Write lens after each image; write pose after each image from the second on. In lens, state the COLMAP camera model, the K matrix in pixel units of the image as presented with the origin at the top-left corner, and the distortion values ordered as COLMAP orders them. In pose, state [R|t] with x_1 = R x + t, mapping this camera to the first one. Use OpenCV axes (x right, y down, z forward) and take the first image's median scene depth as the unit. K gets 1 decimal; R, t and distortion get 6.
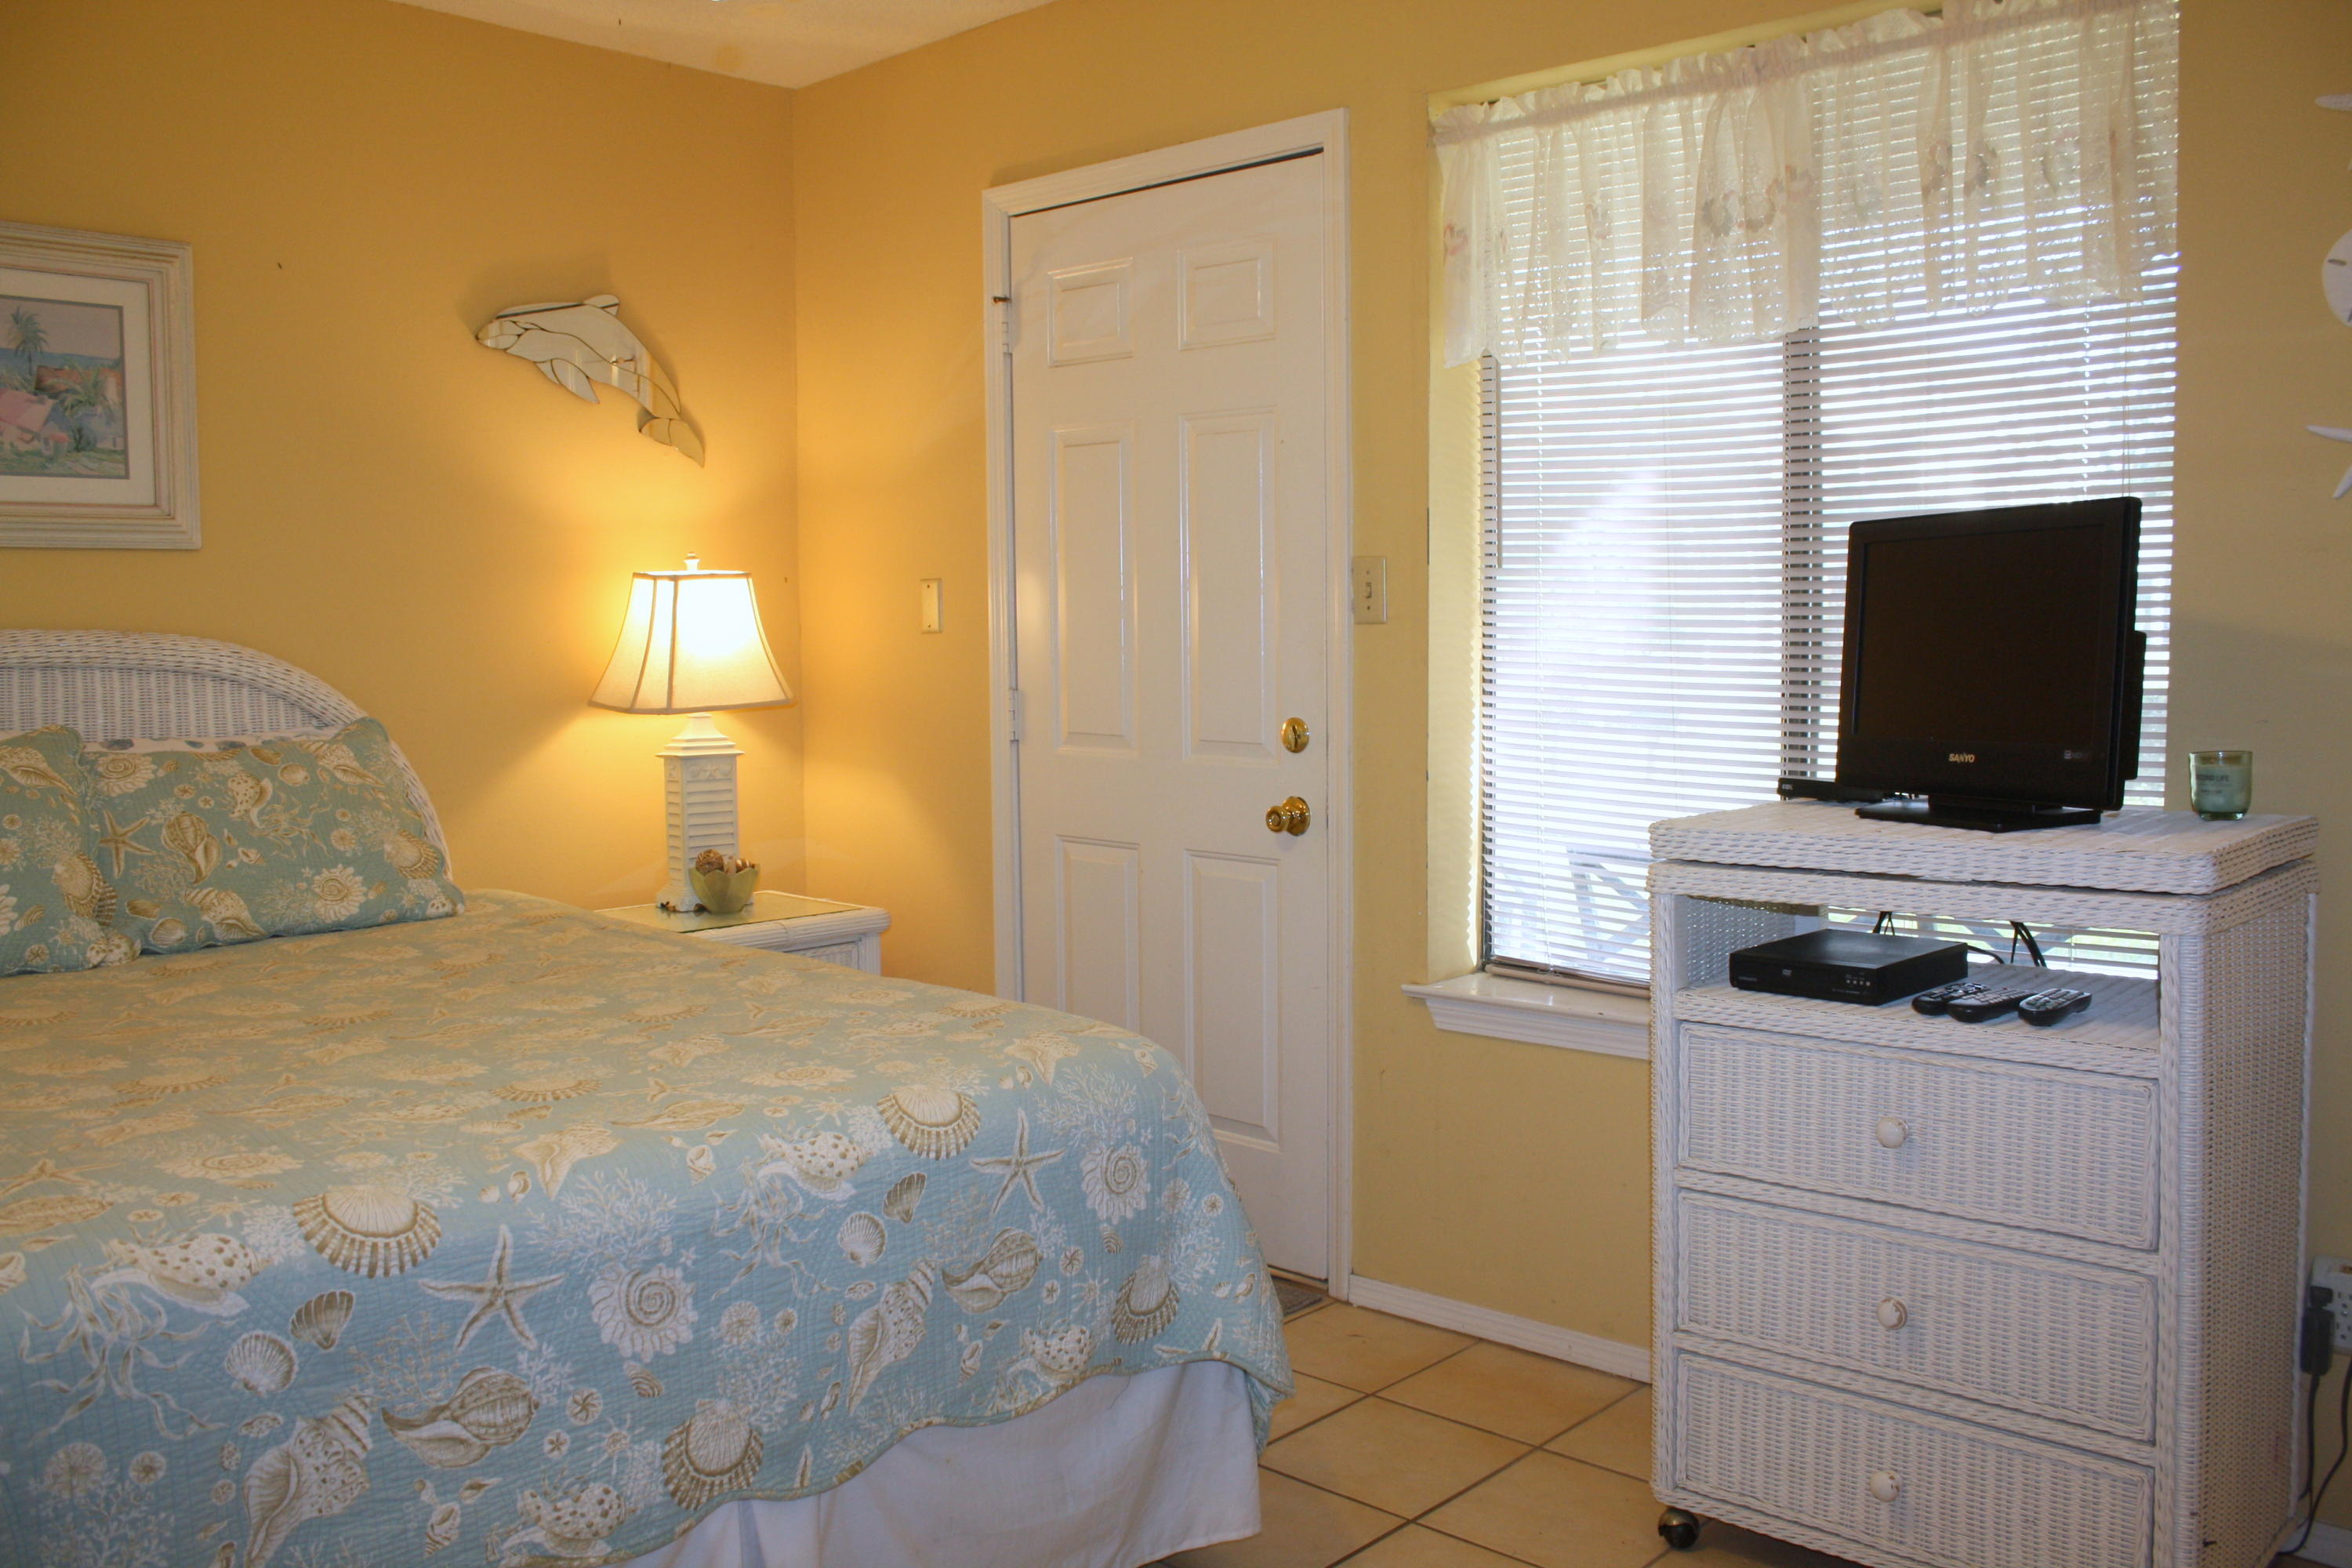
lens RADIAL K [[1966.1, 0, 1189.4], [0, 1966.1, 779.1], [0, 0, 1]] dist [-0.166950, 0.145990]
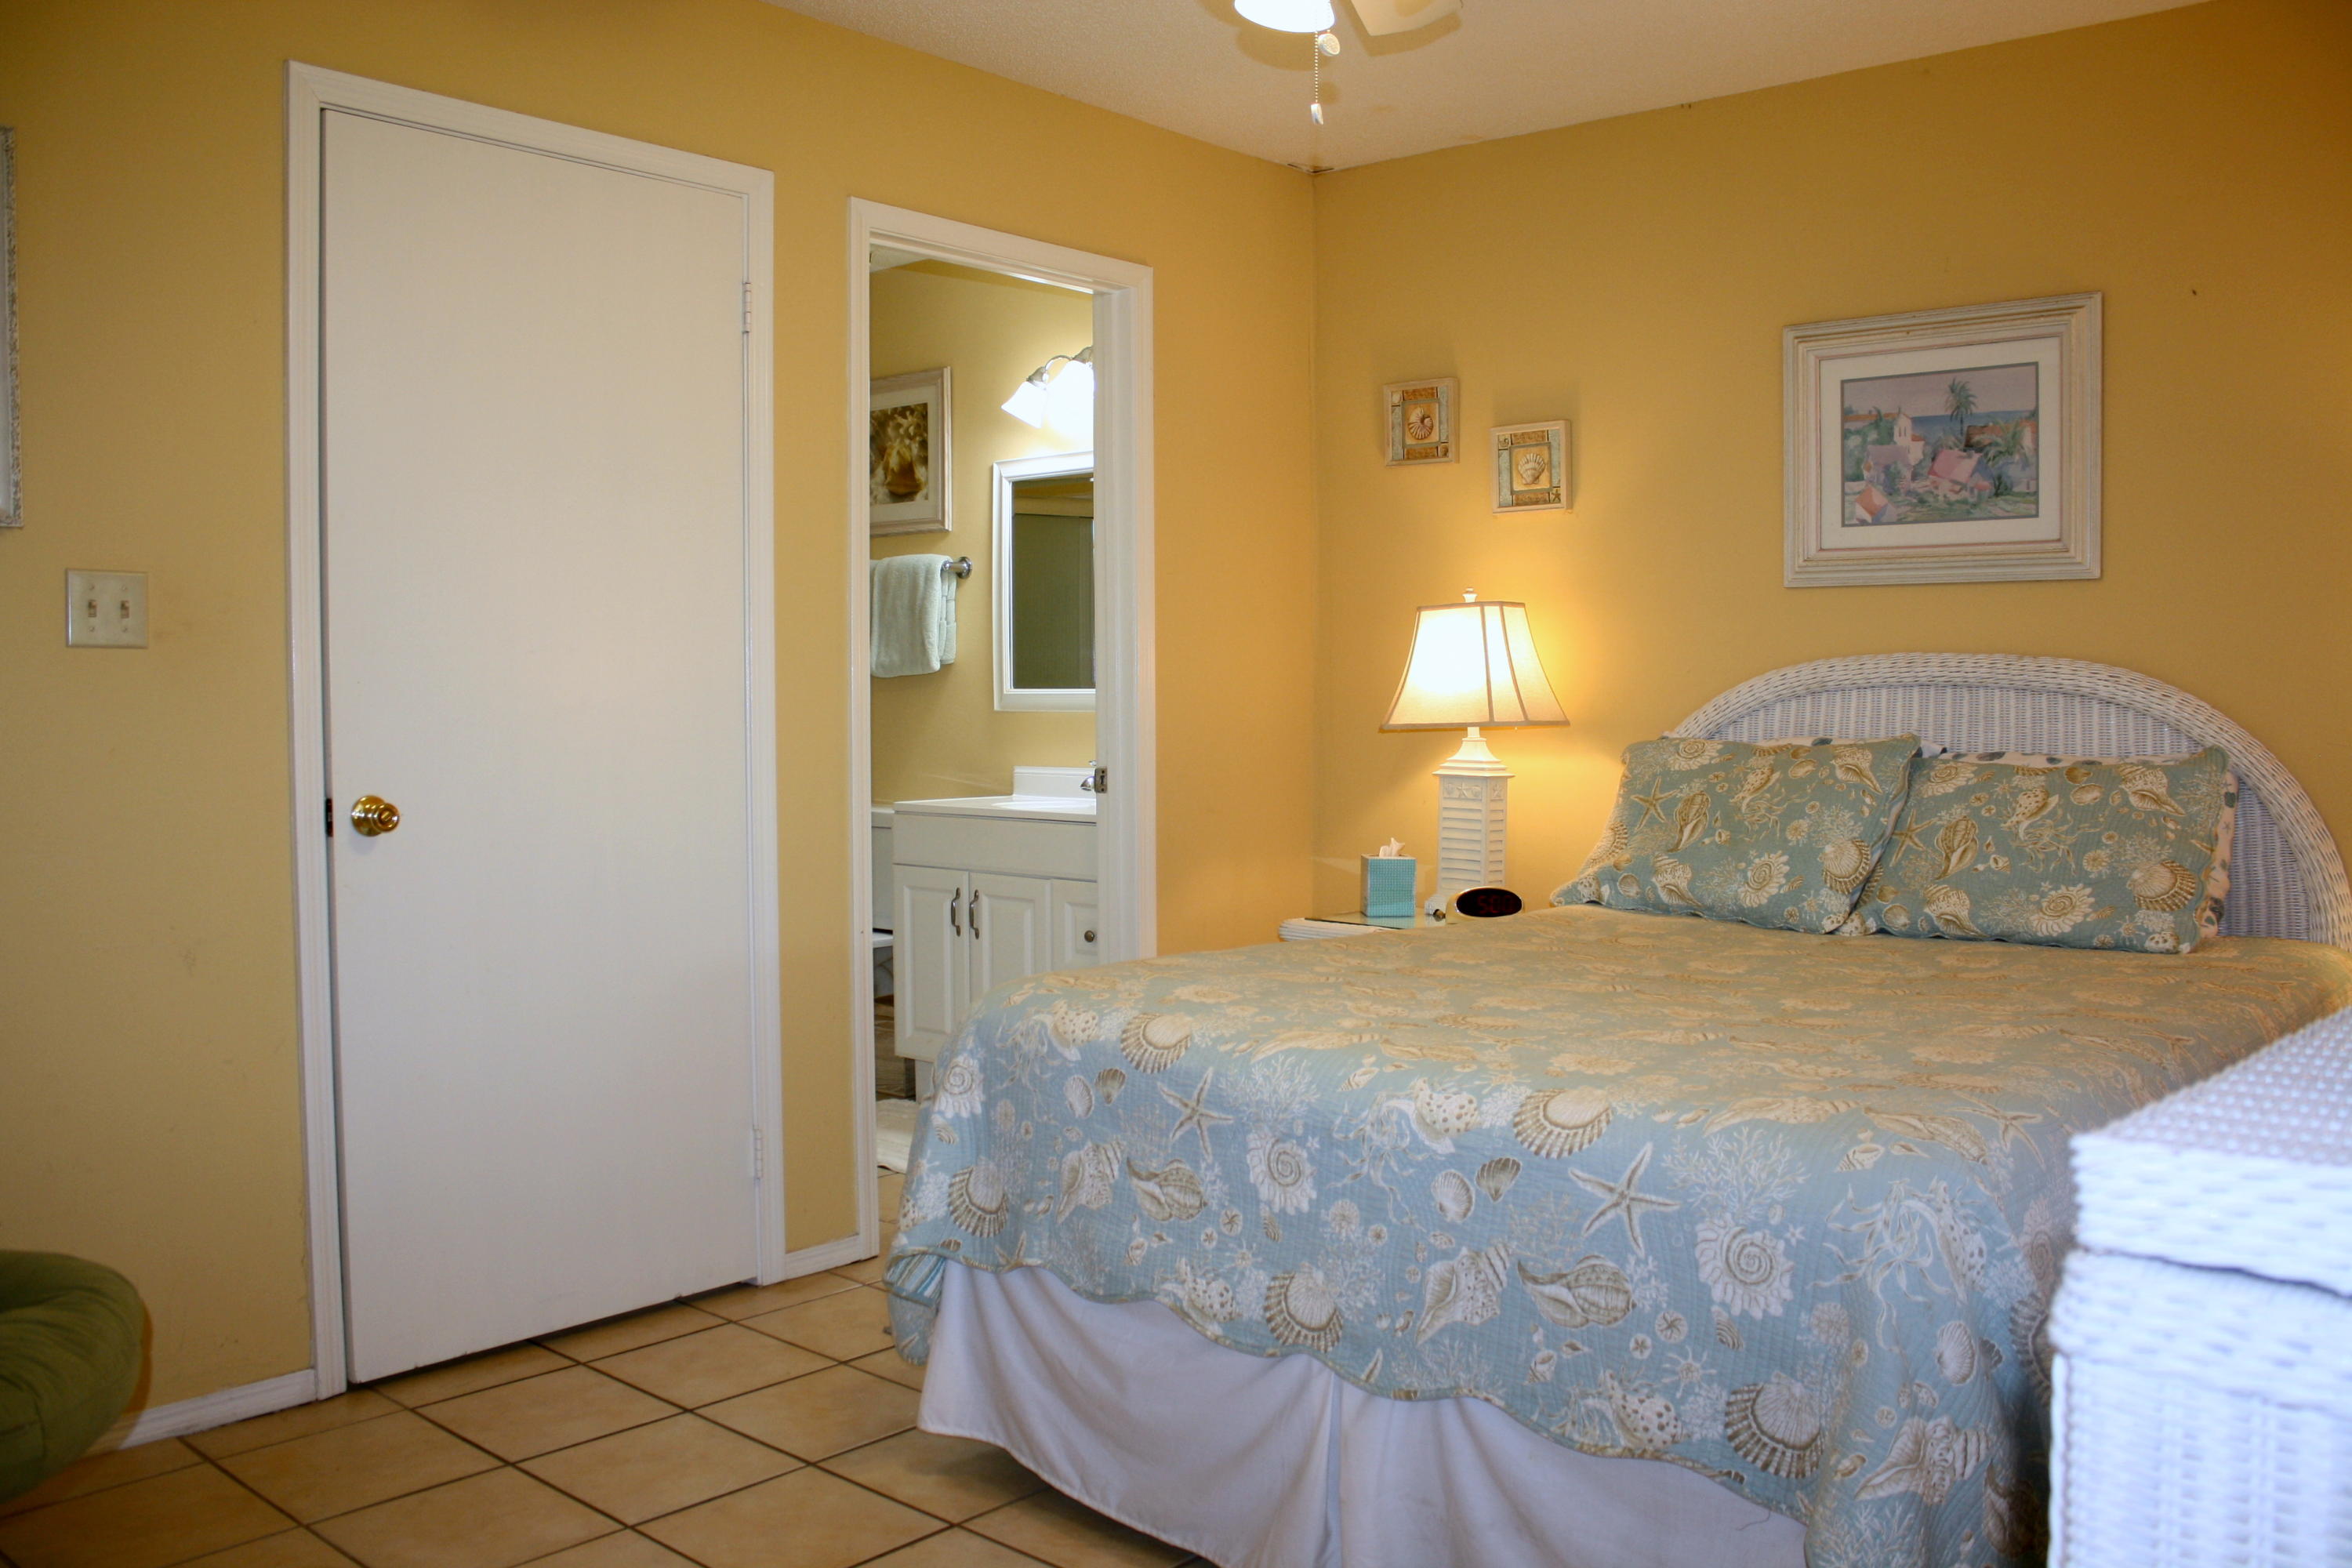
lens RADIAL K [[1966.1, 0, 1189.4], [0, 1966.1, 779.1], [0, 0, 1]] dist [-0.166950, 0.145990]
pose [[0.033768, 0.053591, -0.997992, 0.769270], [-0.083215, 0.995245, 0.050627, -0.031792], [0.995959, 0.081339, 0.038067, 0.680648]]
